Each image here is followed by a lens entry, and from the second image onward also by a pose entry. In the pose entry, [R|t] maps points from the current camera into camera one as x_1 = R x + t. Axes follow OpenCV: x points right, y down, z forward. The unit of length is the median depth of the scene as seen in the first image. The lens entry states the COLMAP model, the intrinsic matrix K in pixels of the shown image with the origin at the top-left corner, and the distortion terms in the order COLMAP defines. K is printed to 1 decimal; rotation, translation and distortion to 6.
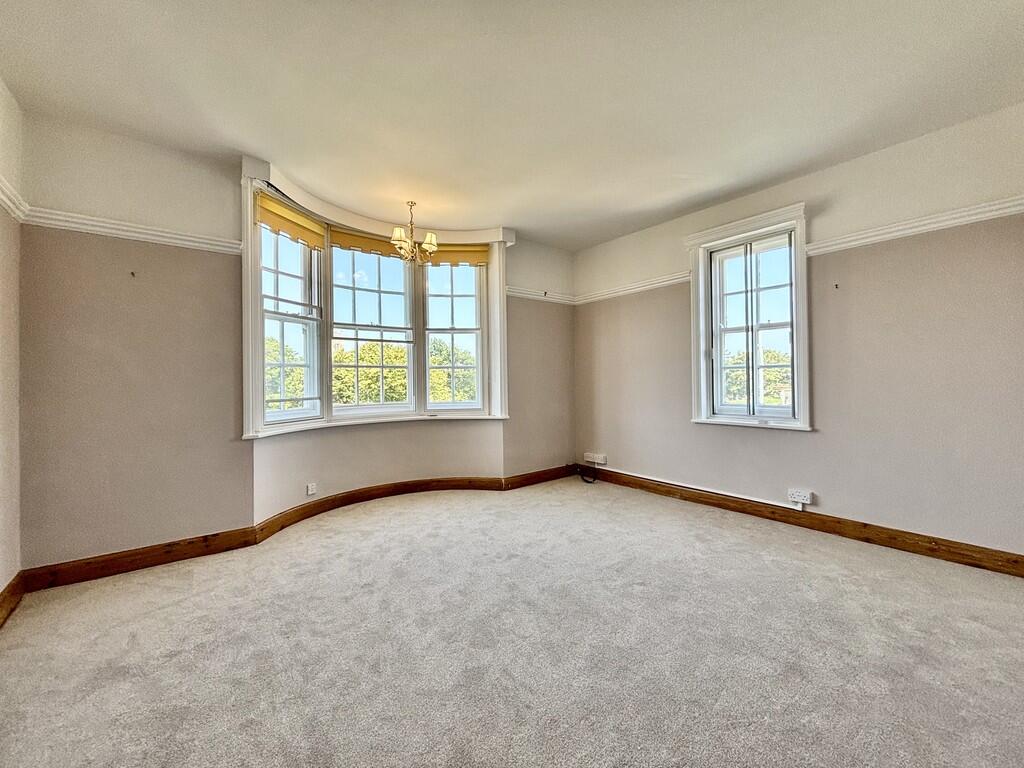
lens RADIAL K [[411.5, 0, 508.3], [0, 411.5, 377.0], [0, 0, 1]] dist [0.001980, -0.000476]
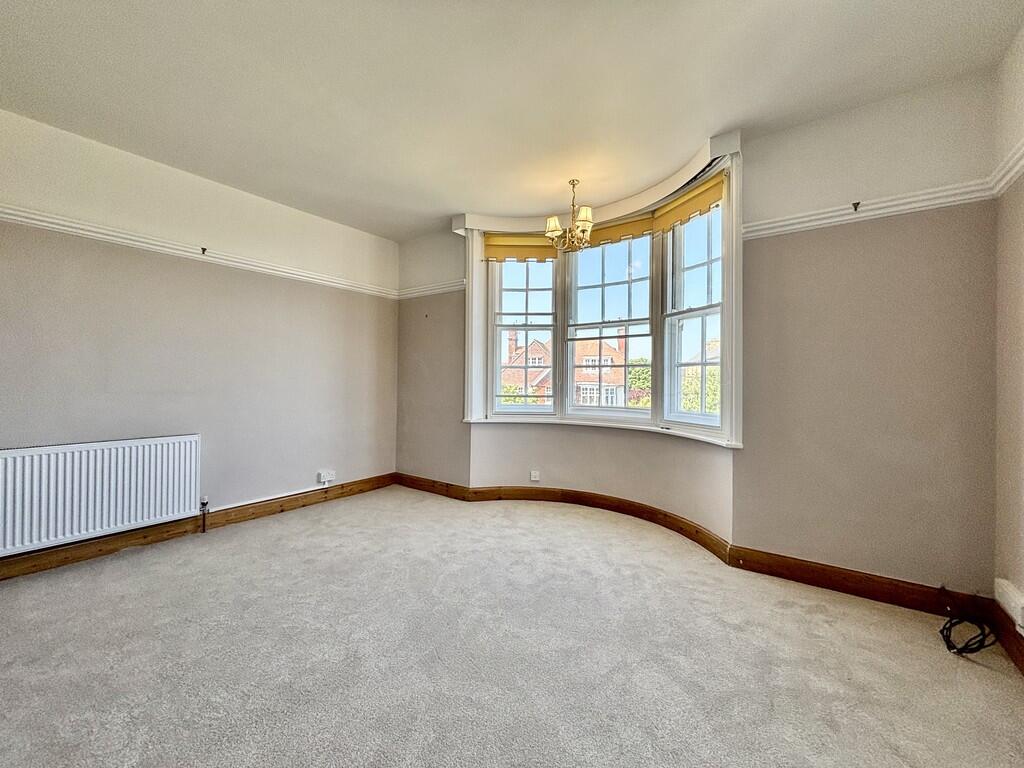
lens RADIAL K [[411.5, 0, 511.1], [0, 411.5, 380.4], [0, 0, 1]] dist [0.001980, -0.000476]
pose [[0.270515, 0.013049, -0.962627, 0.569363], [-0.001557, 0.999913, 0.013117, -0.005695], [0.962714, -0.002049, 0.270512, 0.612184]]
